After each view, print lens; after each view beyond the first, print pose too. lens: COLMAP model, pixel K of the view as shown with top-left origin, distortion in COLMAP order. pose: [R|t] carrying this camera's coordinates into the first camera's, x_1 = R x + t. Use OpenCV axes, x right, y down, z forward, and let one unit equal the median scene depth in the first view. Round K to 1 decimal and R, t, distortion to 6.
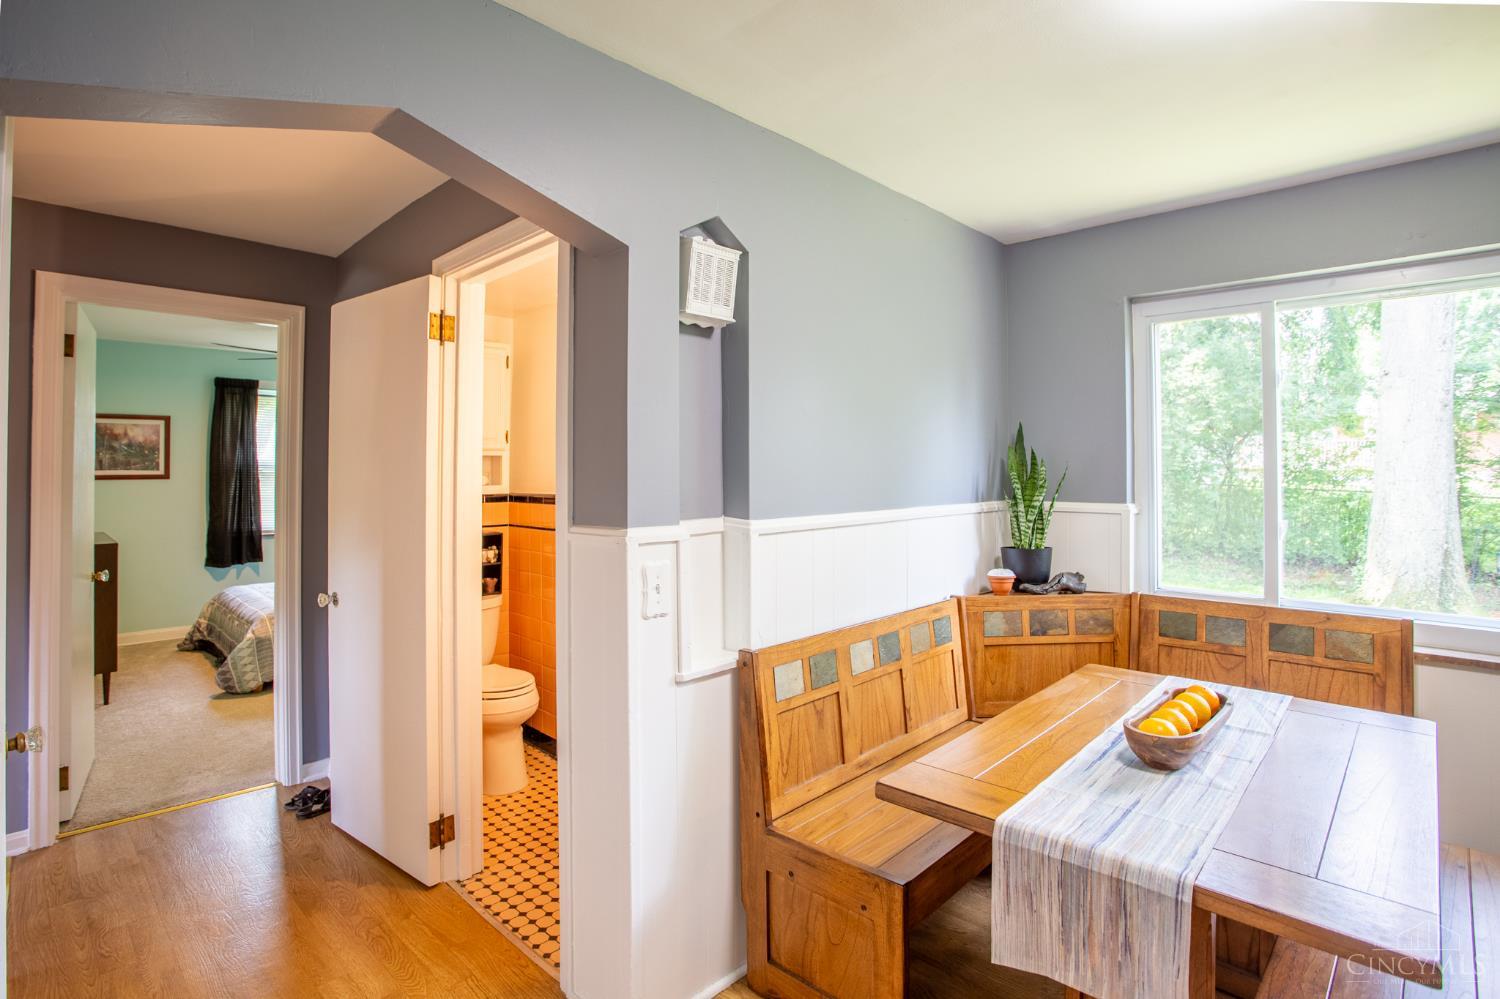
lens RADIAL K [[758.7, 0, 749.7], [0, 758.7, 474.5], [0, 0, 1]] dist [-0.001233, -0.000460]
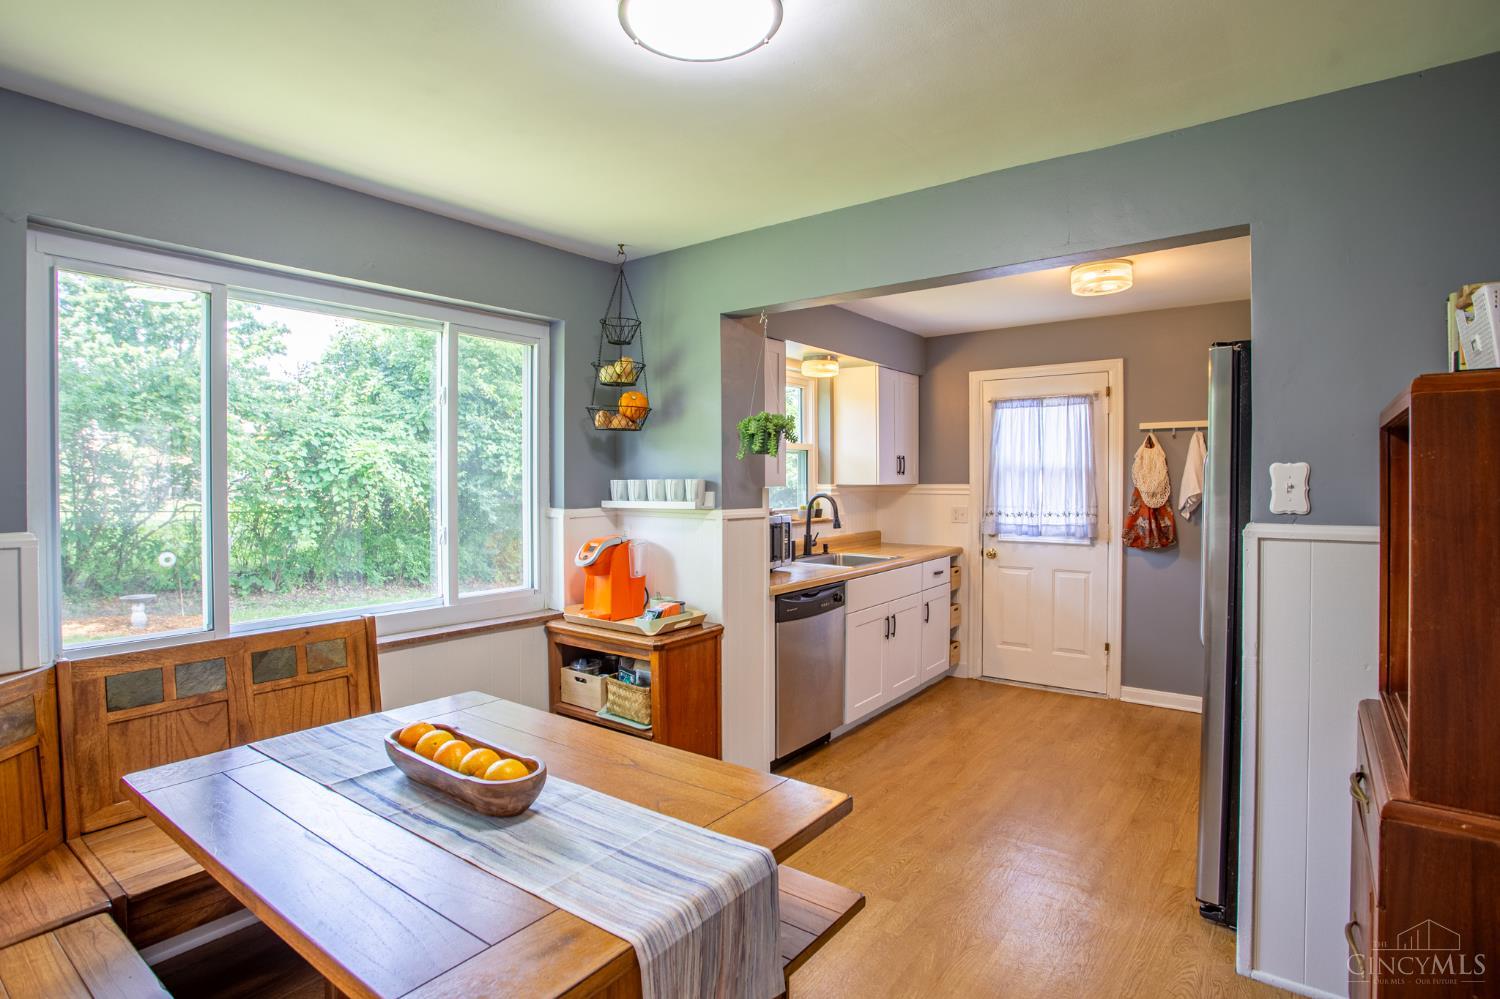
lens RADIAL K [[758.7, 0, 749.7], [0, 758.7, 474.5], [0, 0, 1]] dist [-0.001233, -0.000460]
pose [[-0.087049, -0.000788, 0.996204, -0.244948], [-0.000099, 1.000000, 0.000782, -0.012552], [-0.996204, -0.000030, -0.087049, 0.508157]]
